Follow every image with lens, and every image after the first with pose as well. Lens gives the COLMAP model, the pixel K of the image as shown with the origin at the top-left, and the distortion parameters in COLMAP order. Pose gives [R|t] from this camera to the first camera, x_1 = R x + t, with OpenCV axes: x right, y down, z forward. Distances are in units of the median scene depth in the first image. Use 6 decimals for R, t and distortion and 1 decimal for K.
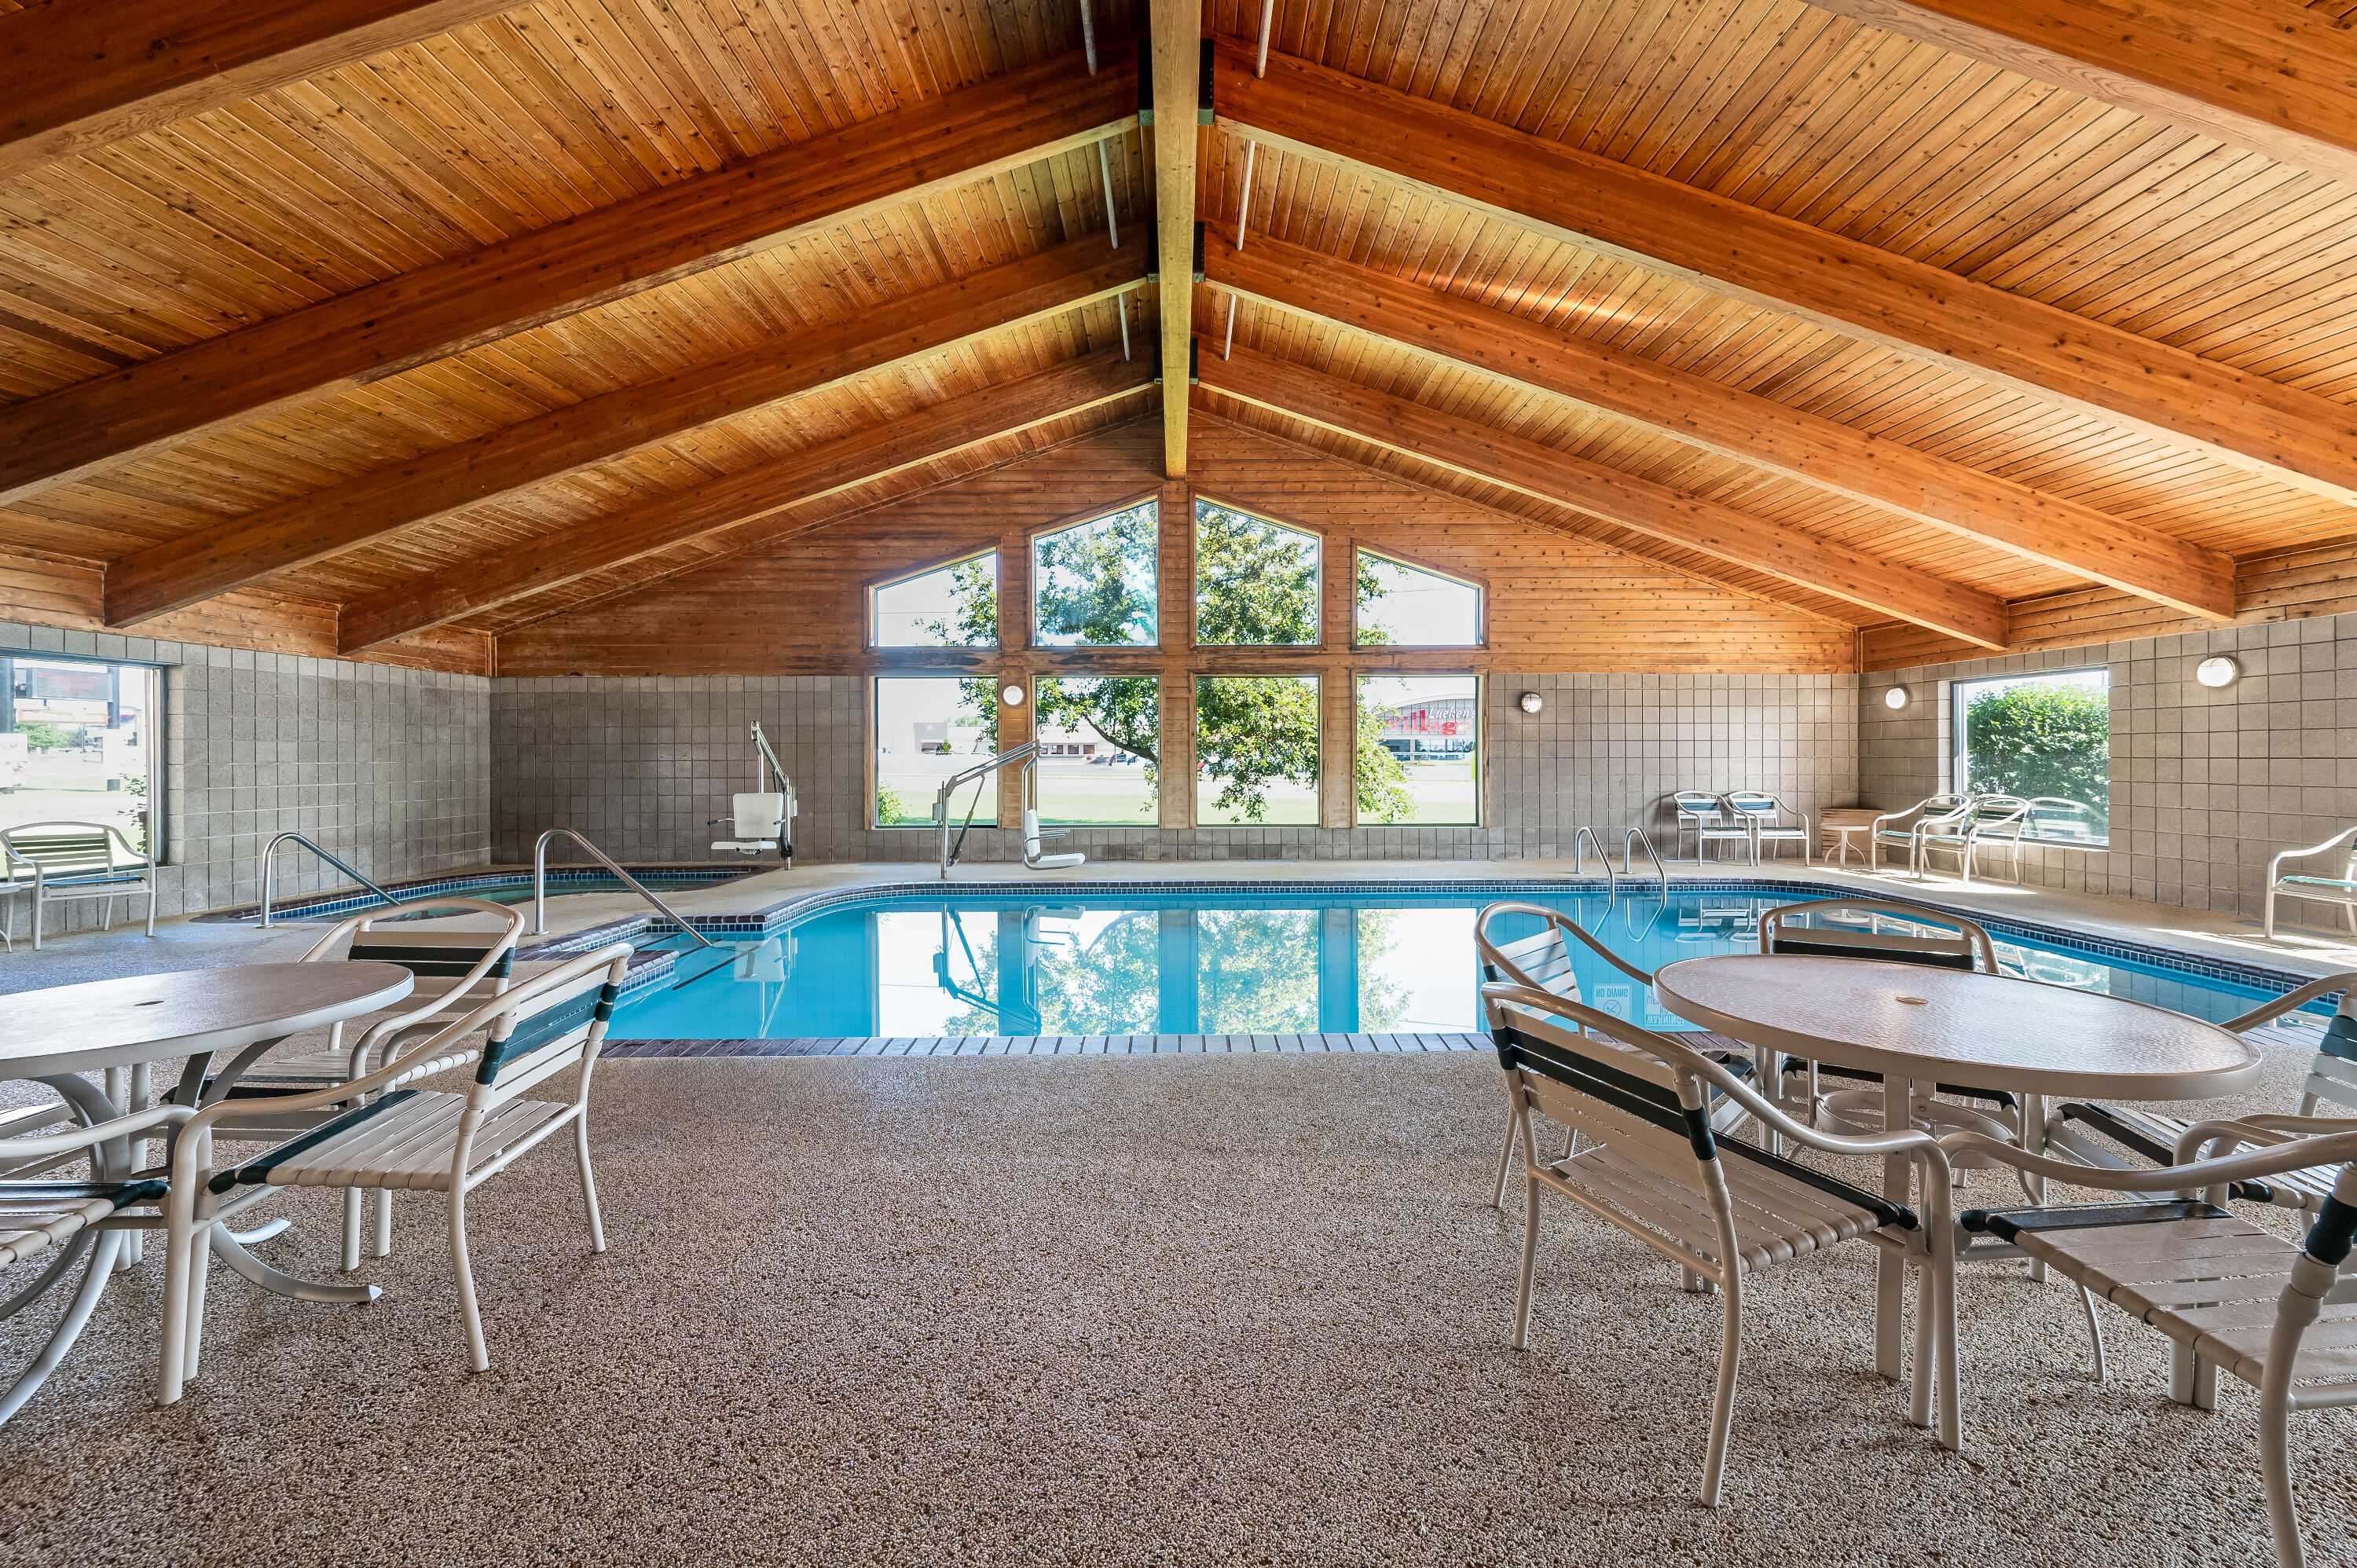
lens RADIAL K [[955.5, 0, 1177.2], [0, 955.5, 755.1], [0, 0, 1]] dist [-0.001480, -0.000246]
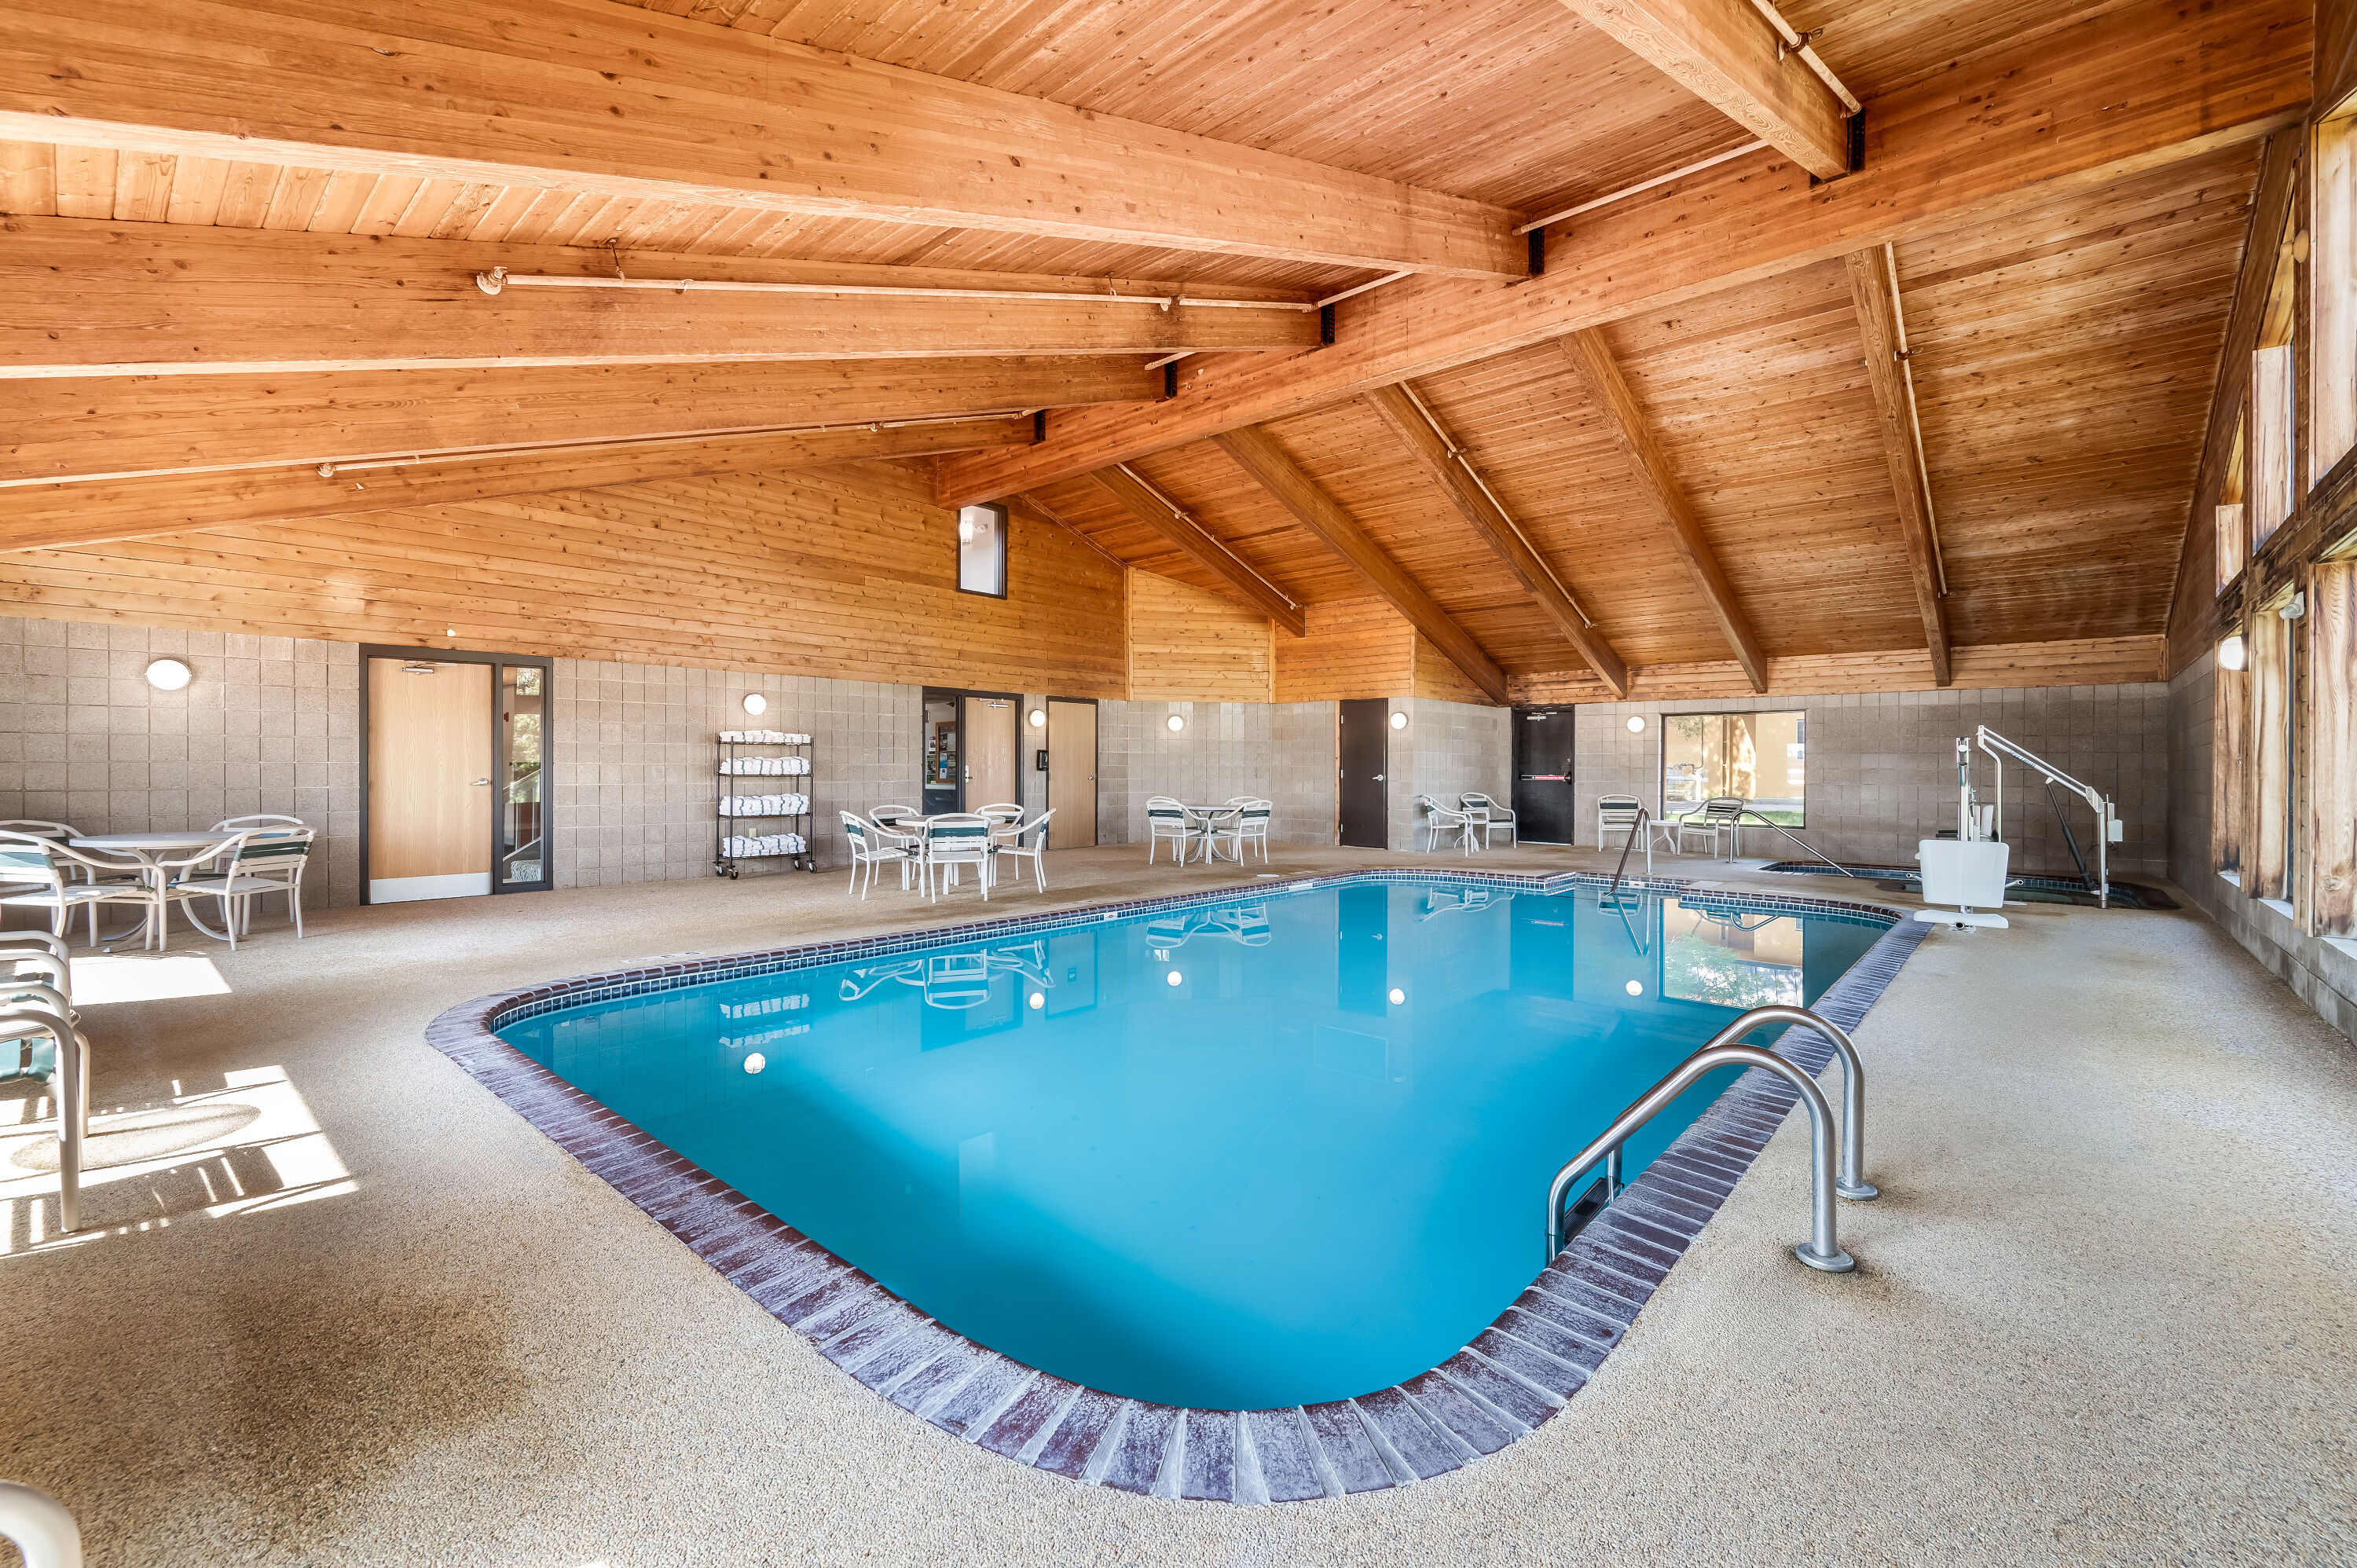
lens RADIAL K [[977.7, 0, 1178.5], [0, 977.7, 784.0], [0, 0, 1]] dist [-0.000140, -0.004101]
pose [[-0.663696, 0.013278, -0.747884, 0.658147], [-0.002911, 0.999789, 0.020334, 0.004033], [0.747996, 0.015673, -0.663518, 0.909410]]
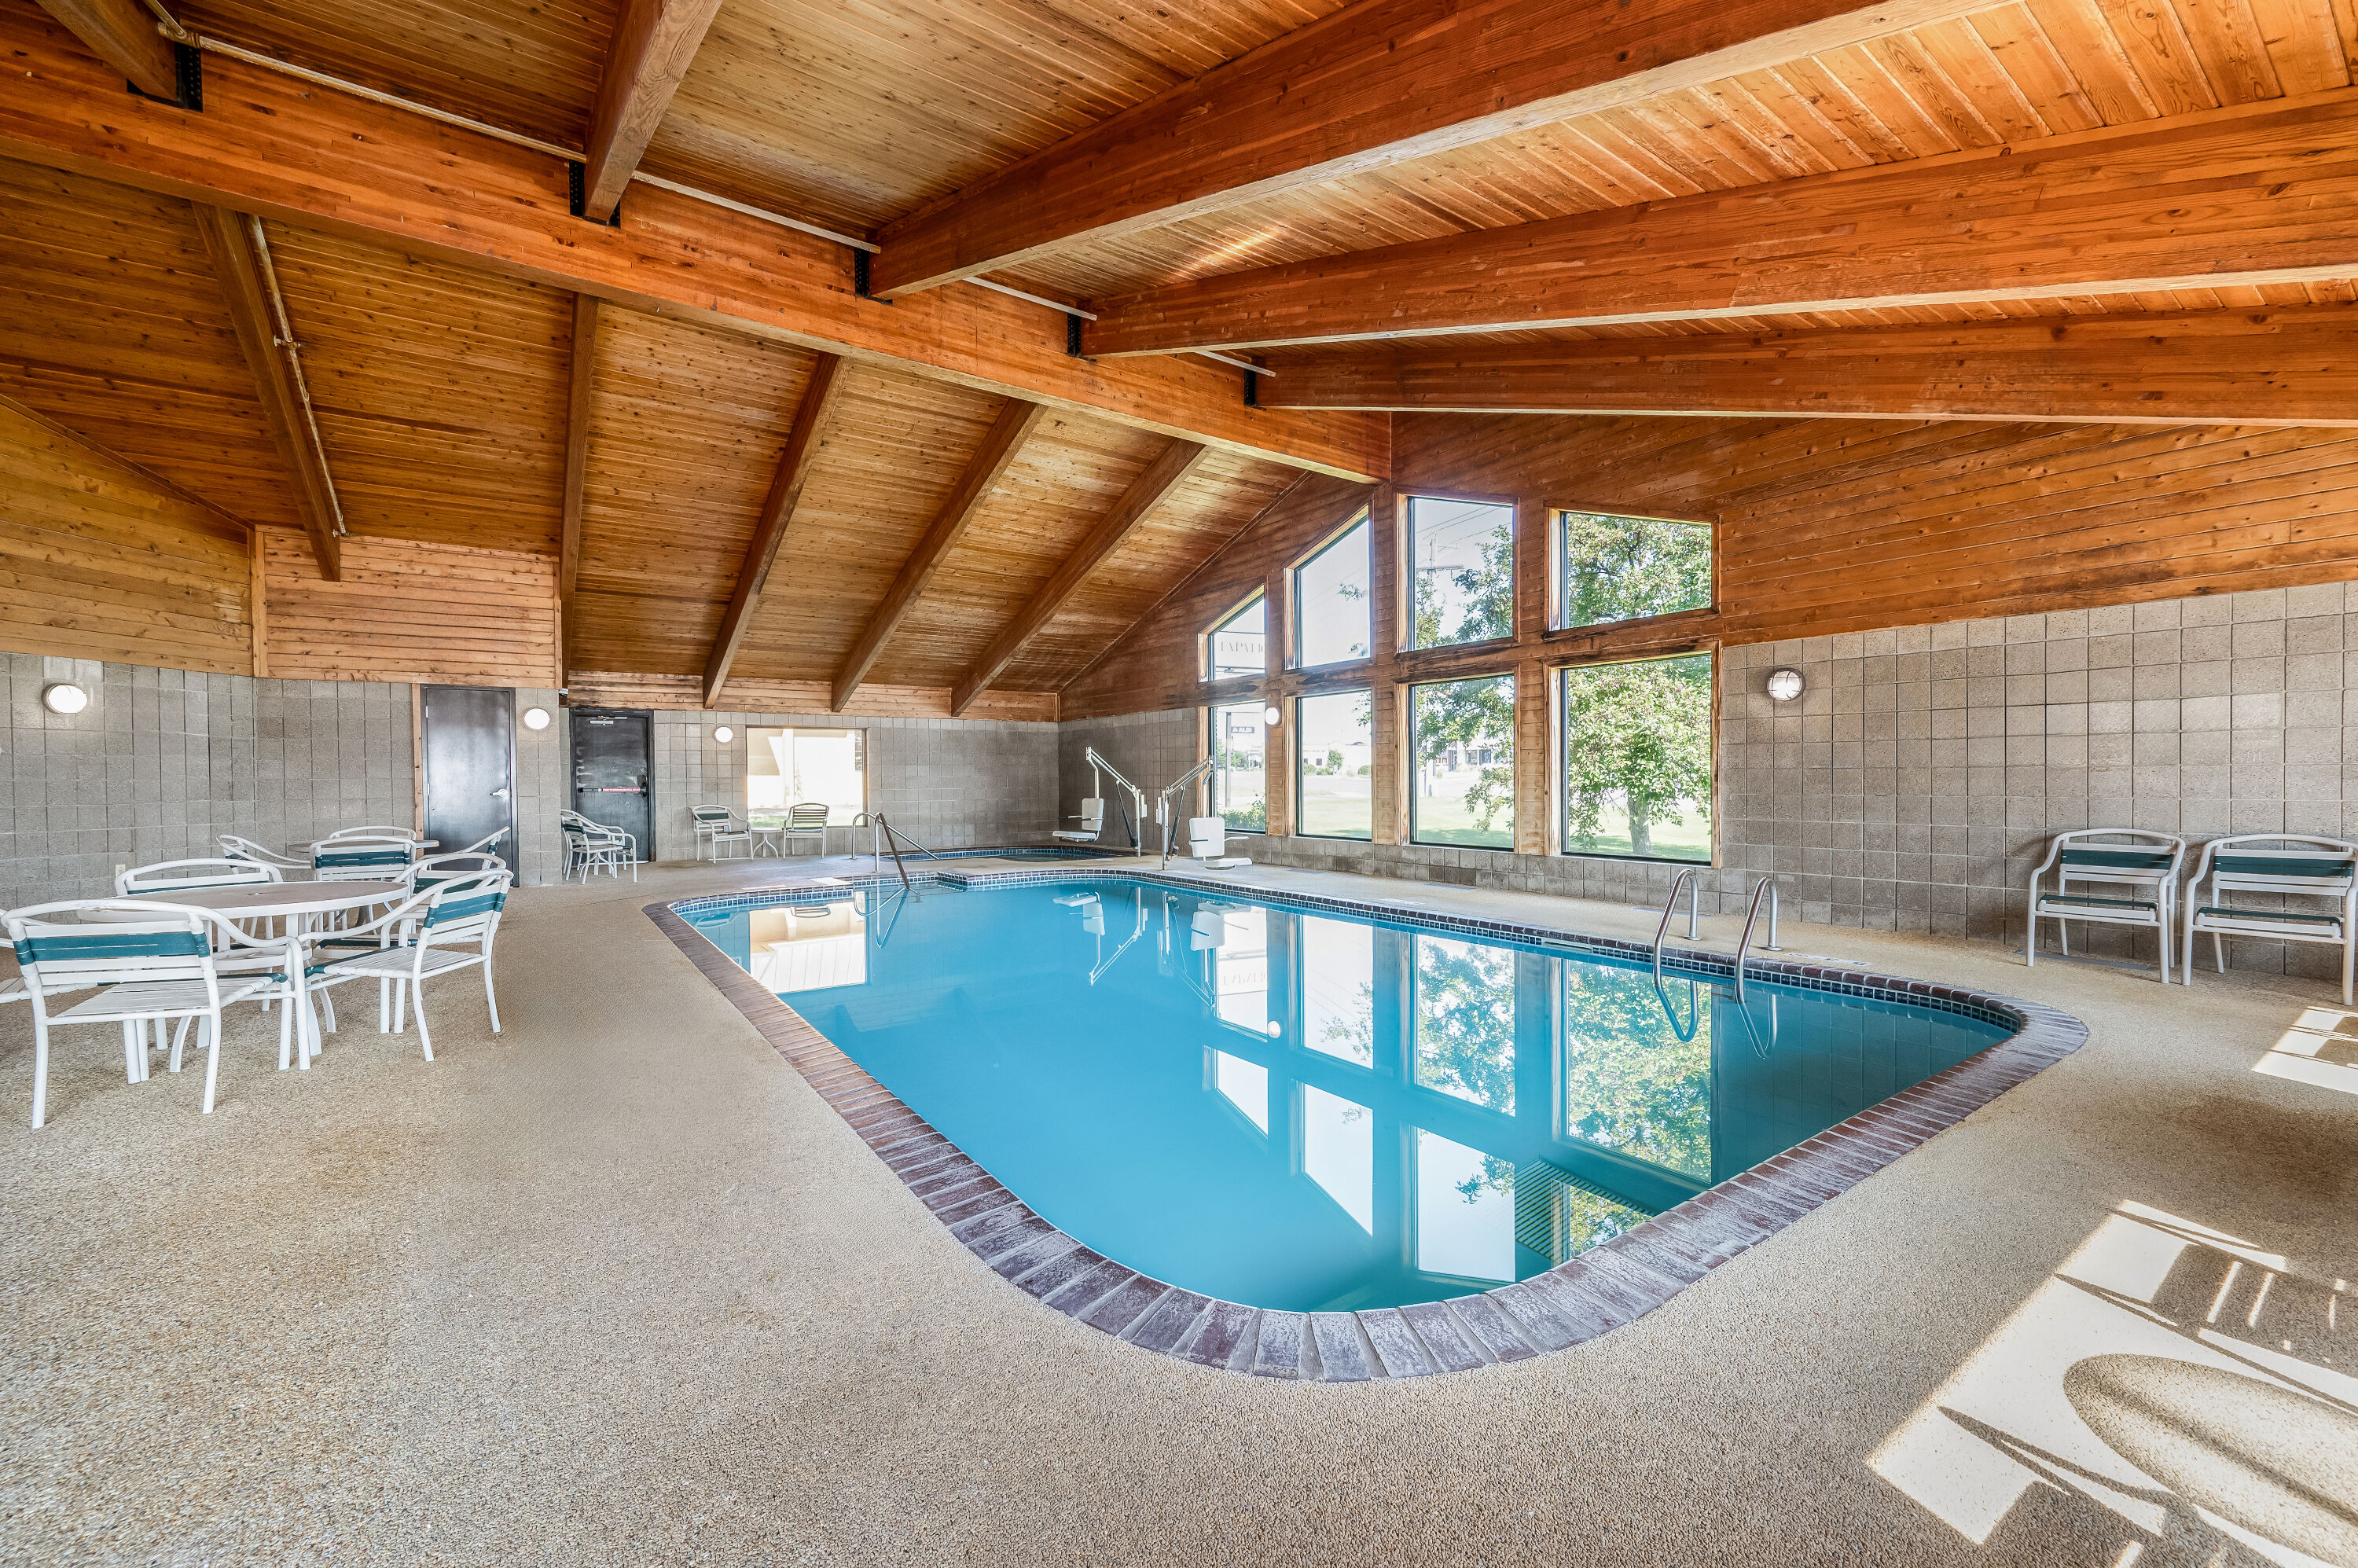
lens RADIAL K [[942.3, 0, 1179.0], [0, 942.3, 784.0], [0, 0, 1]] dist [-0.003500, -0.000650]
pose [[0.566949, 0.005945, -0.823732, 0.669247], [0.003142, 0.999951, 0.009380, 0.006044], [0.823747, -0.007906, 0.566902, 0.285848]]
